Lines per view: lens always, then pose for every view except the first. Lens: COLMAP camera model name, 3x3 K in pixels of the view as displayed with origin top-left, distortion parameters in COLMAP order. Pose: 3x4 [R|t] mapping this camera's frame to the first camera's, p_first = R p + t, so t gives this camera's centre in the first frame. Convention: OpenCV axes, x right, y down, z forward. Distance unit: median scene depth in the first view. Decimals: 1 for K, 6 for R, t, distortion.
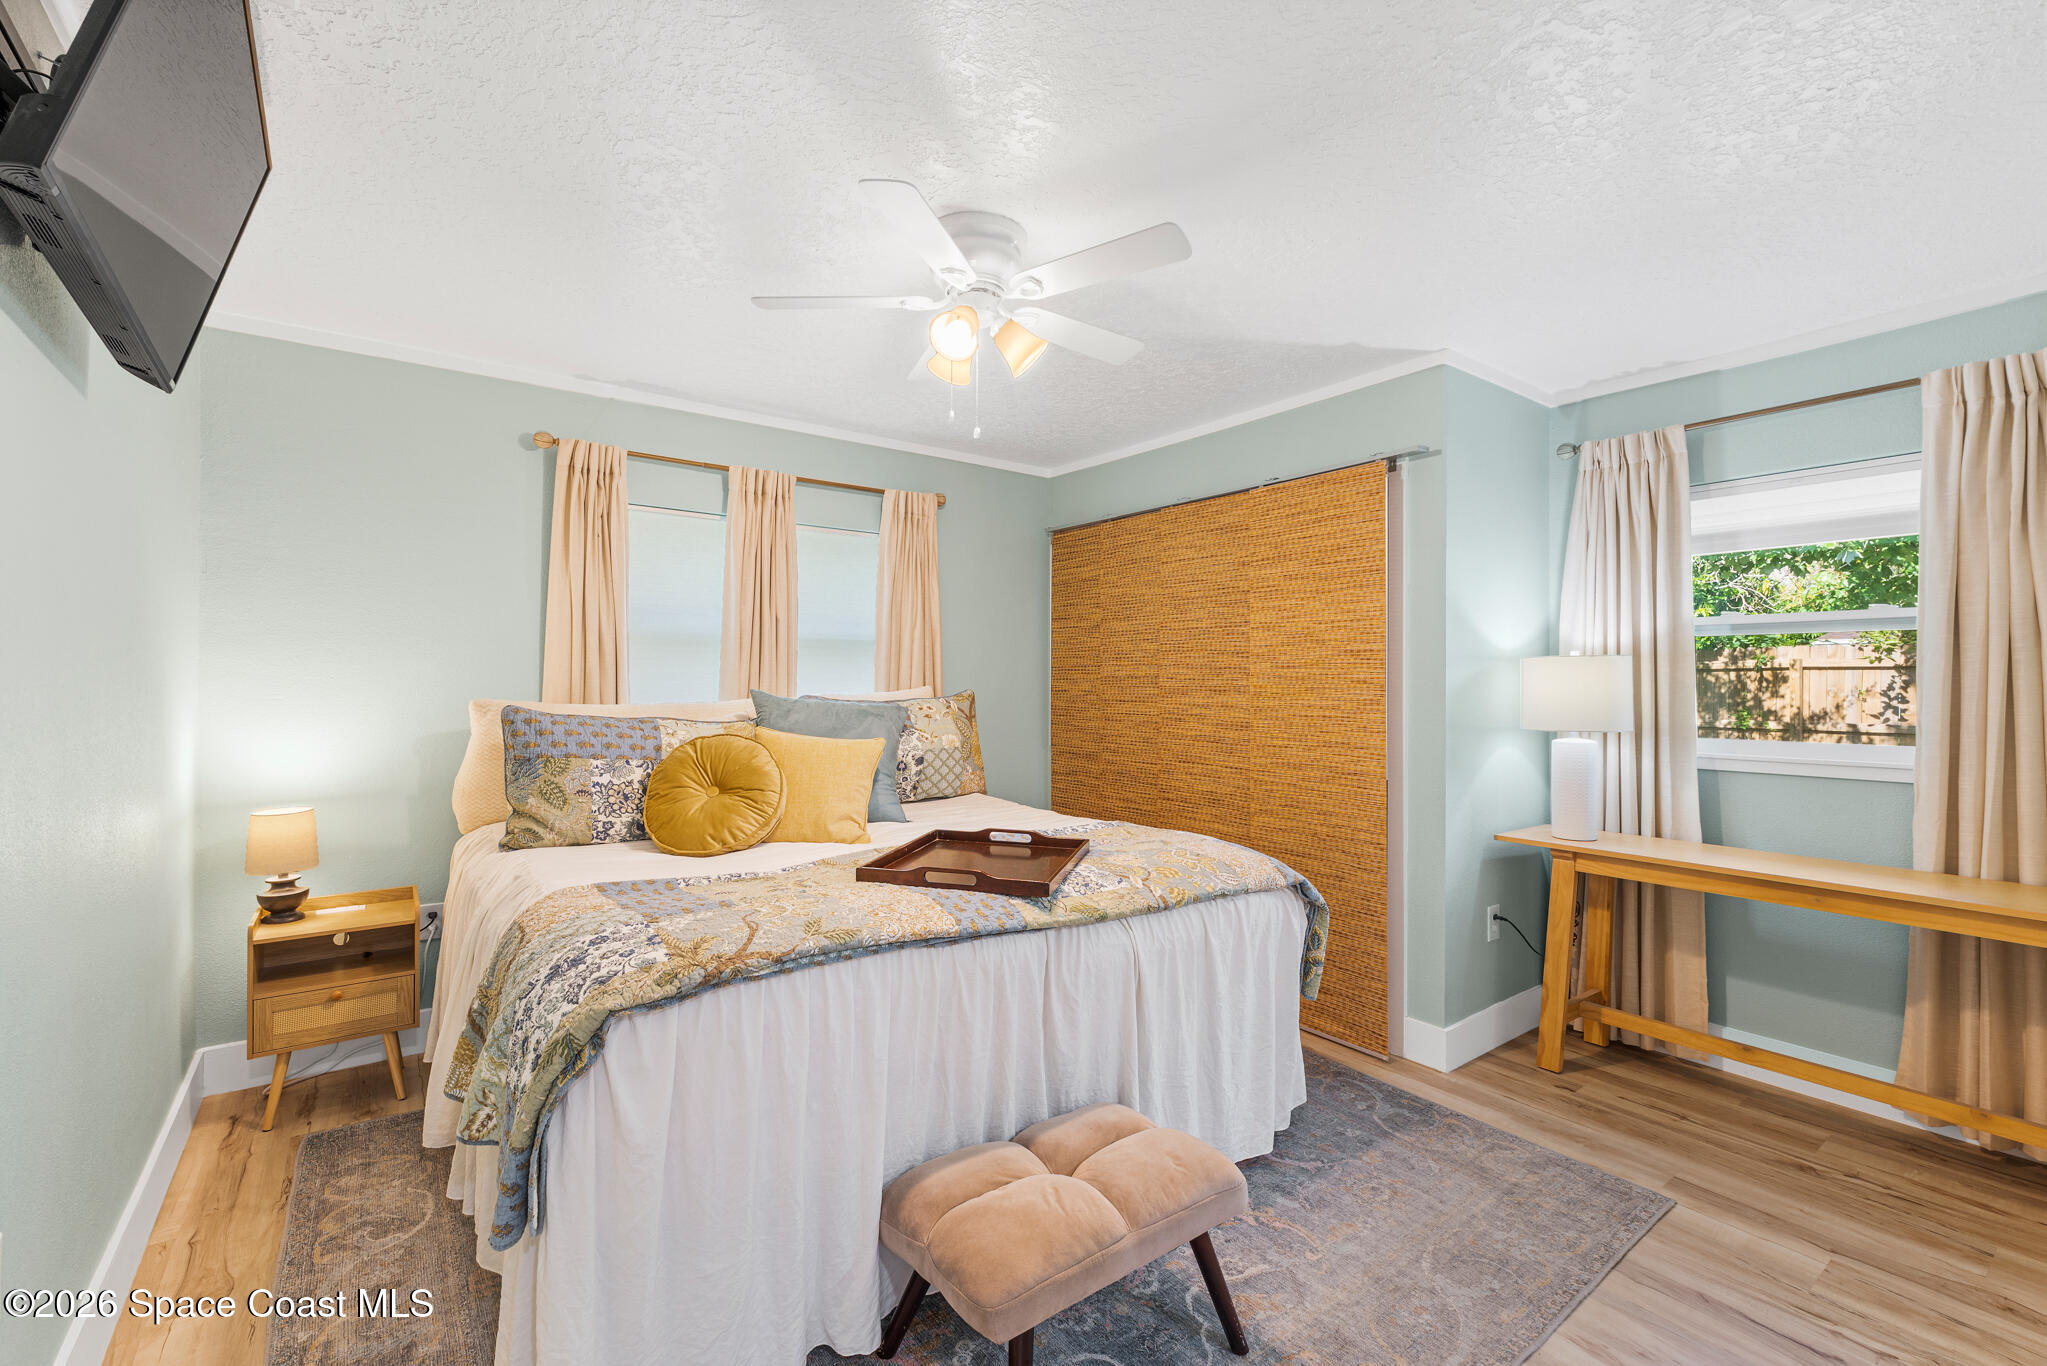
lens RADIAL K [[872.2, 0, 1014.9], [0, 872.2, 685.6], [0, 0, 1]] dist [0.006191, -0.002281]
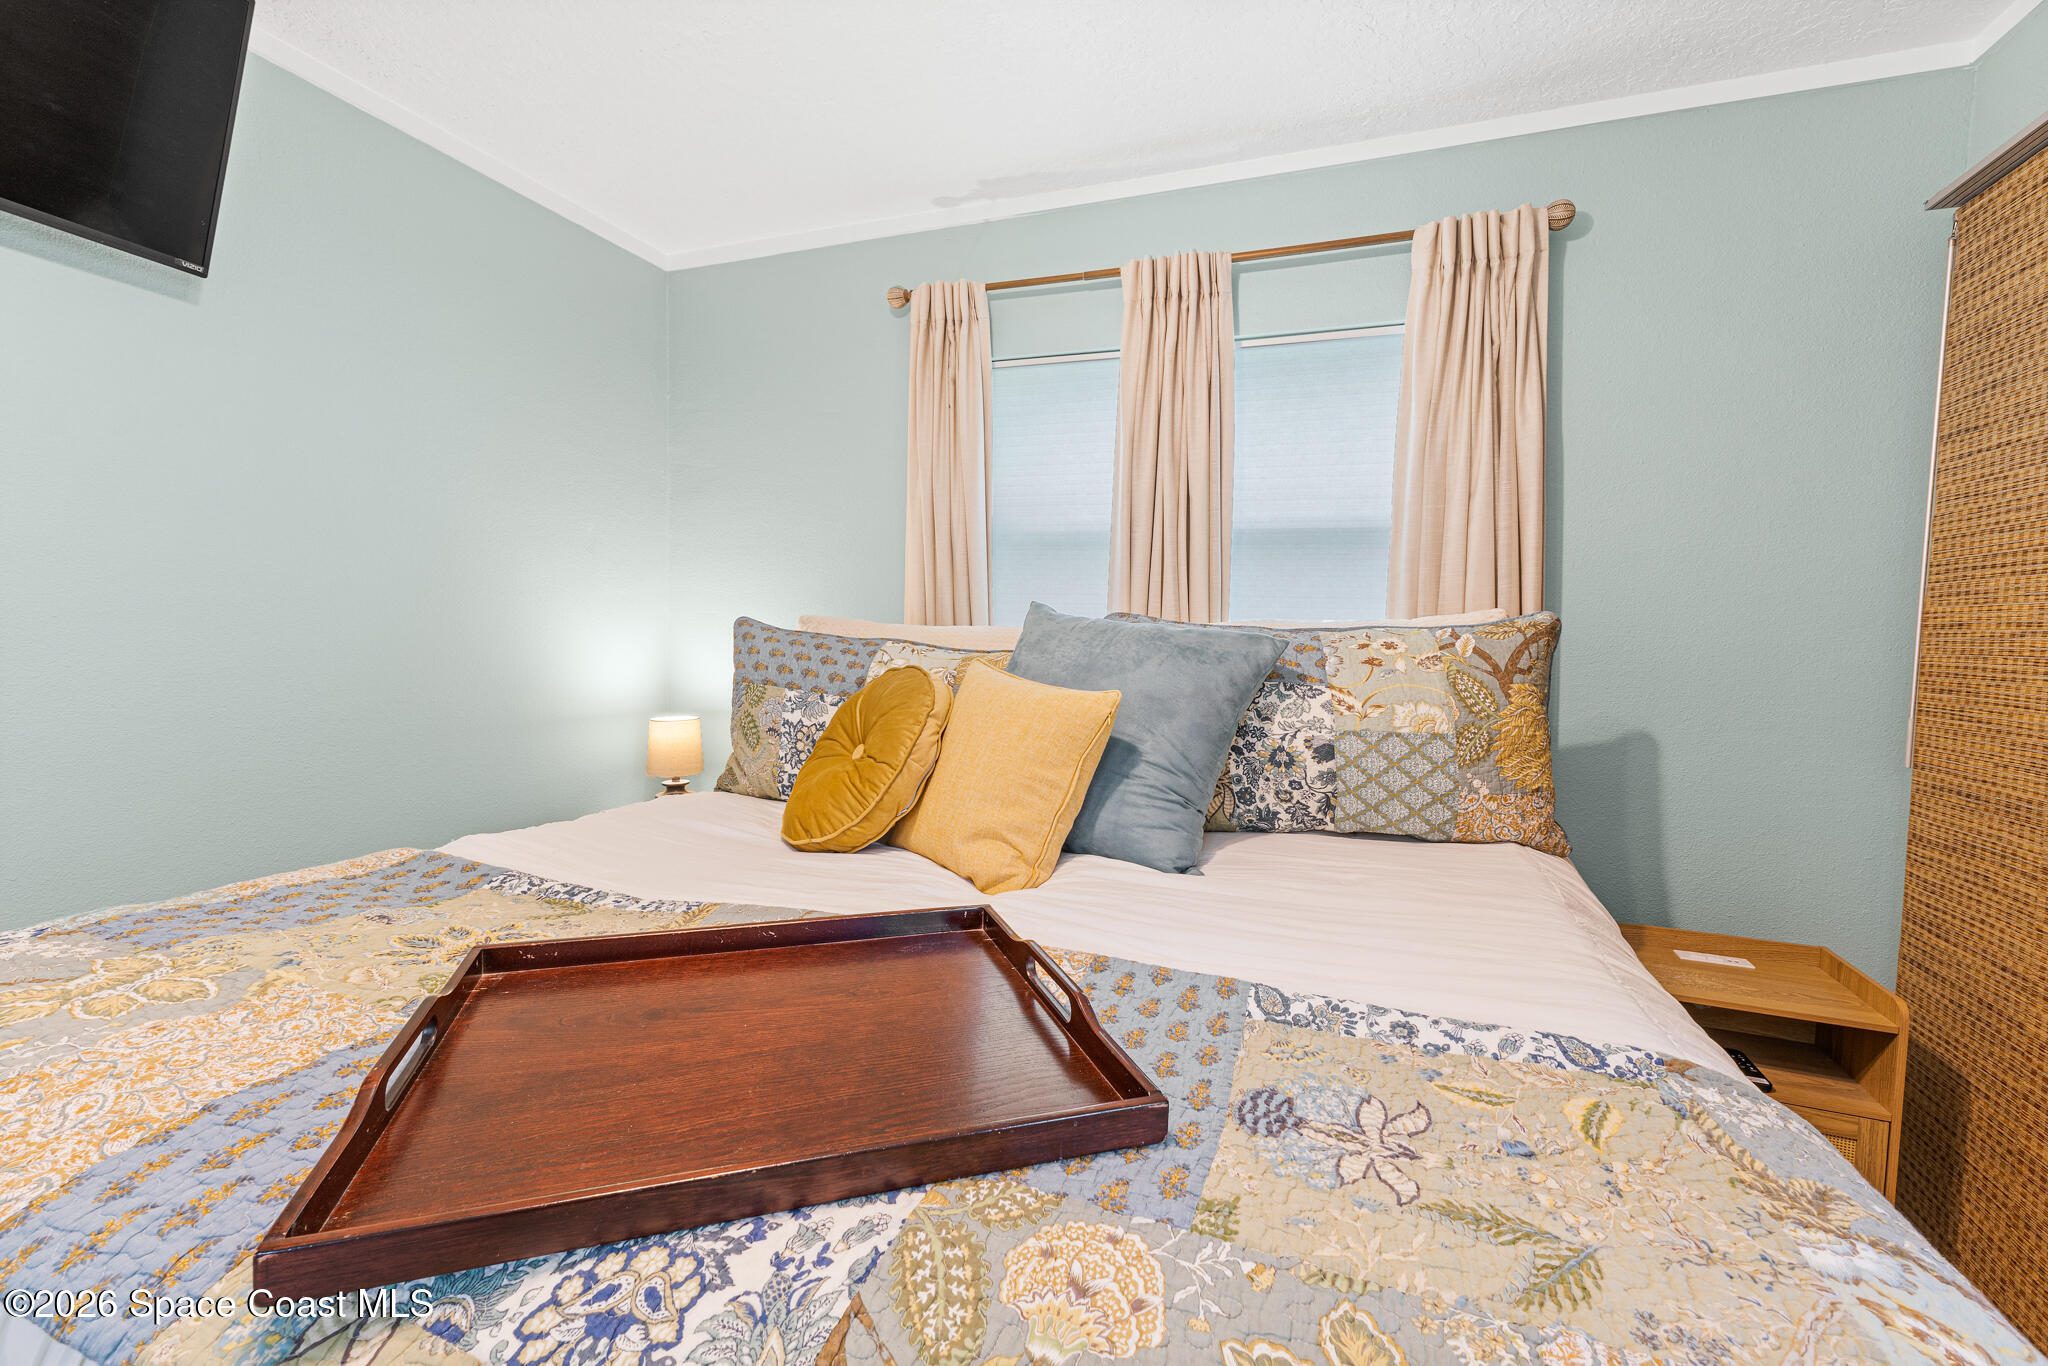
lens RADIAL K [[872.7, 0, 1007.0], [0, 872.7, 681.6], [0, 0, 1]] dist [0.006191, -0.002281]
pose [[0.541571, 0.058436, -0.838621, 0.199485], [-0.024514, 0.998255, 0.053728, 0.025956], [0.840297, -0.008540, 0.542059, 0.596662]]
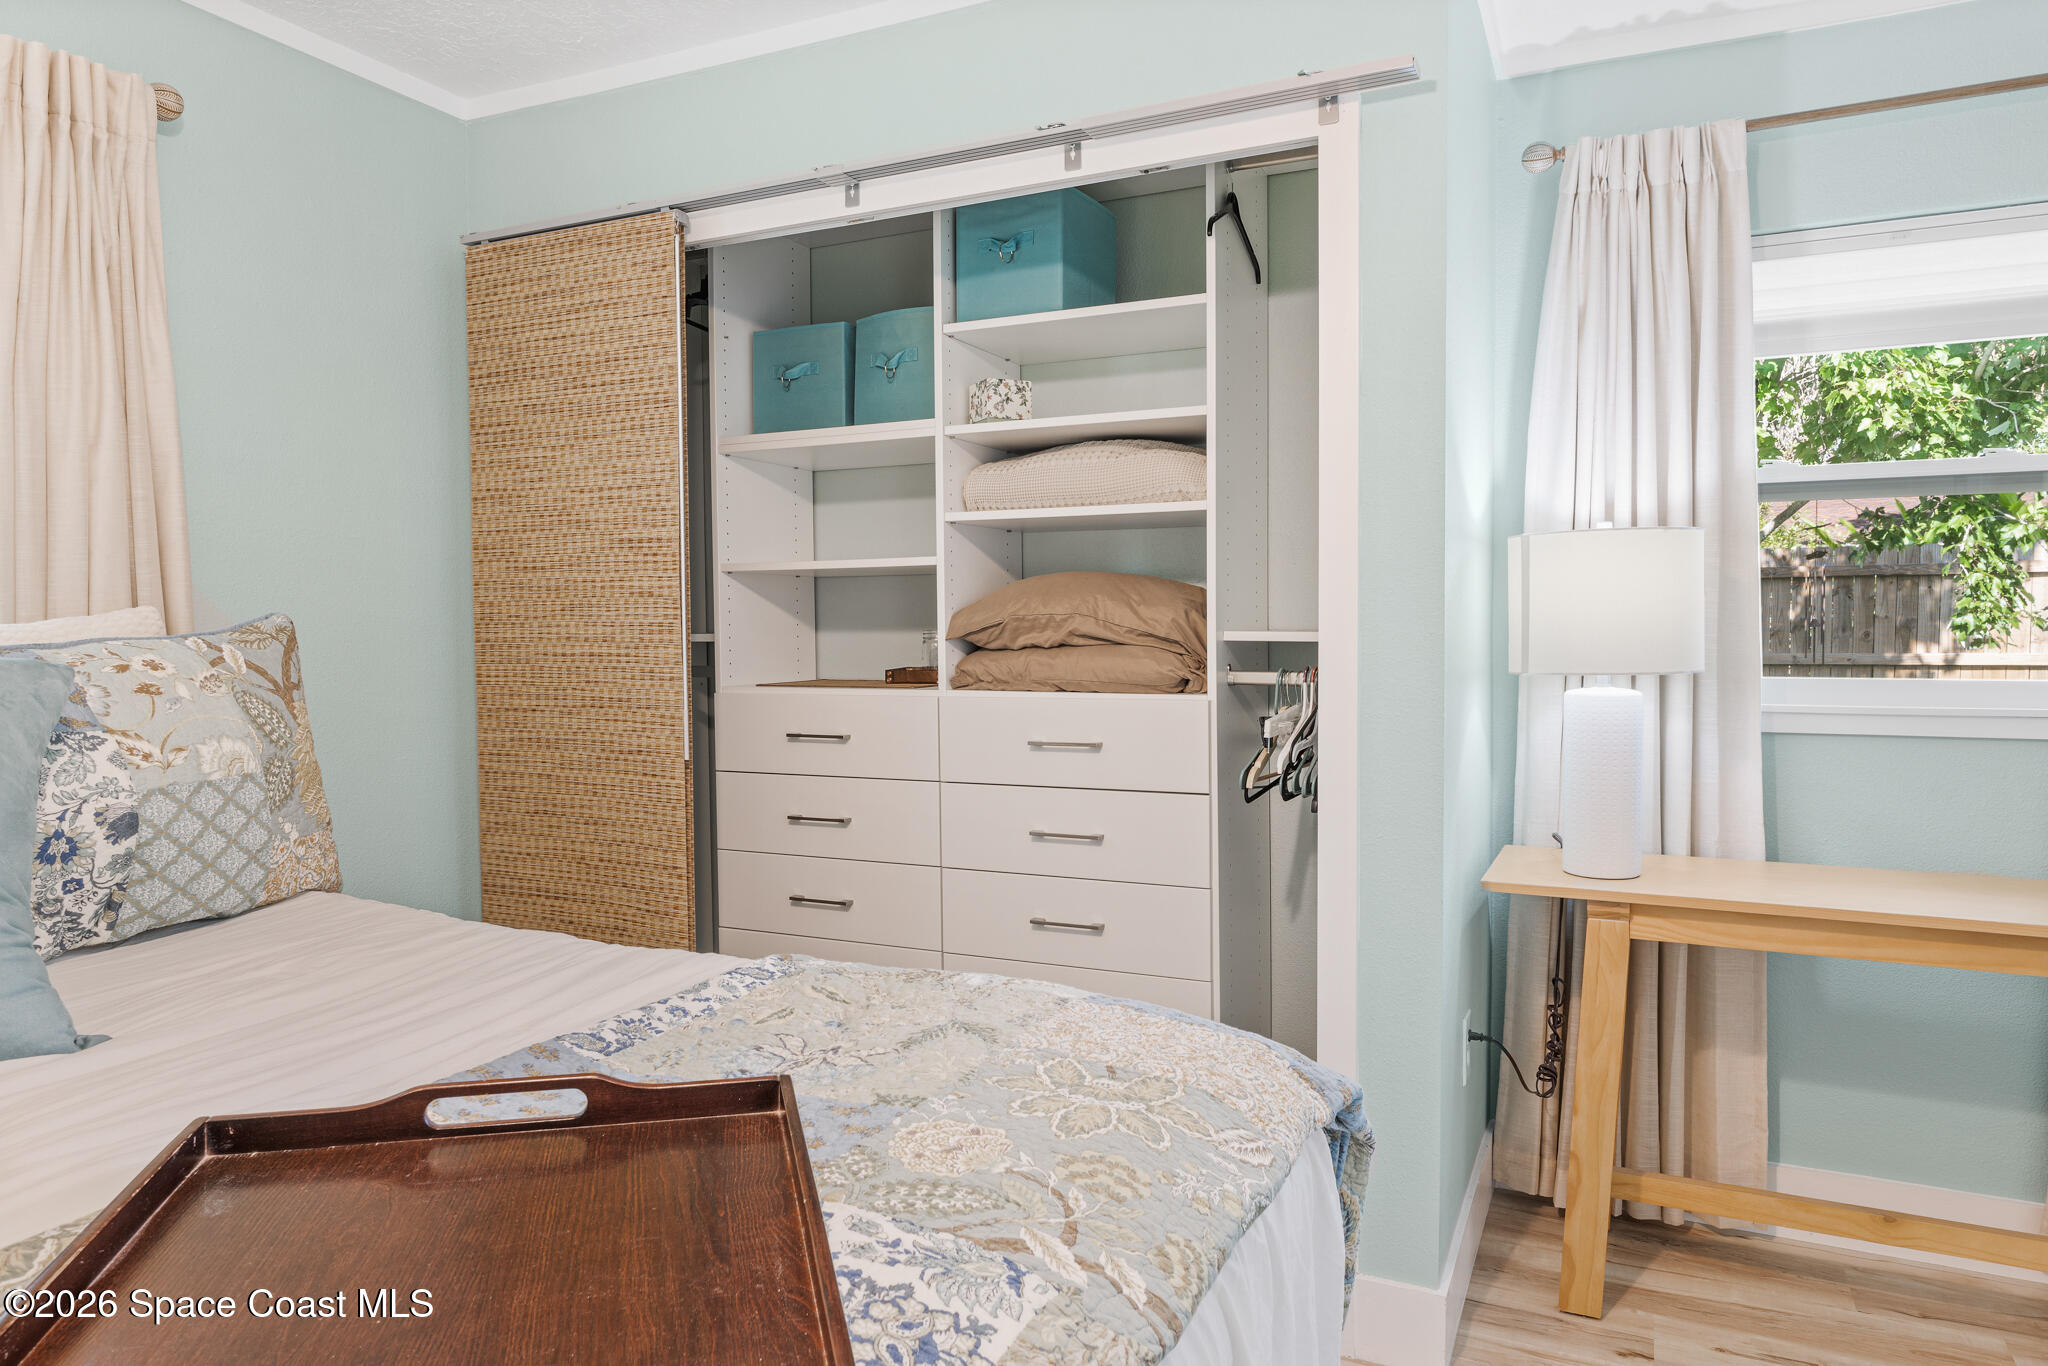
lens RADIAL K [[1292.7, 0, 1013.1], [0, 1292.7, 679.1], [0, 0, 1]] dist [-0.006303, -0.002294]
pose [[0.882581, -0.032803, 0.469014, -0.039252], [0.012781, 0.998868, 0.045810, 0.012751], [-0.469986, -0.034437, 0.882002, 0.416325]]
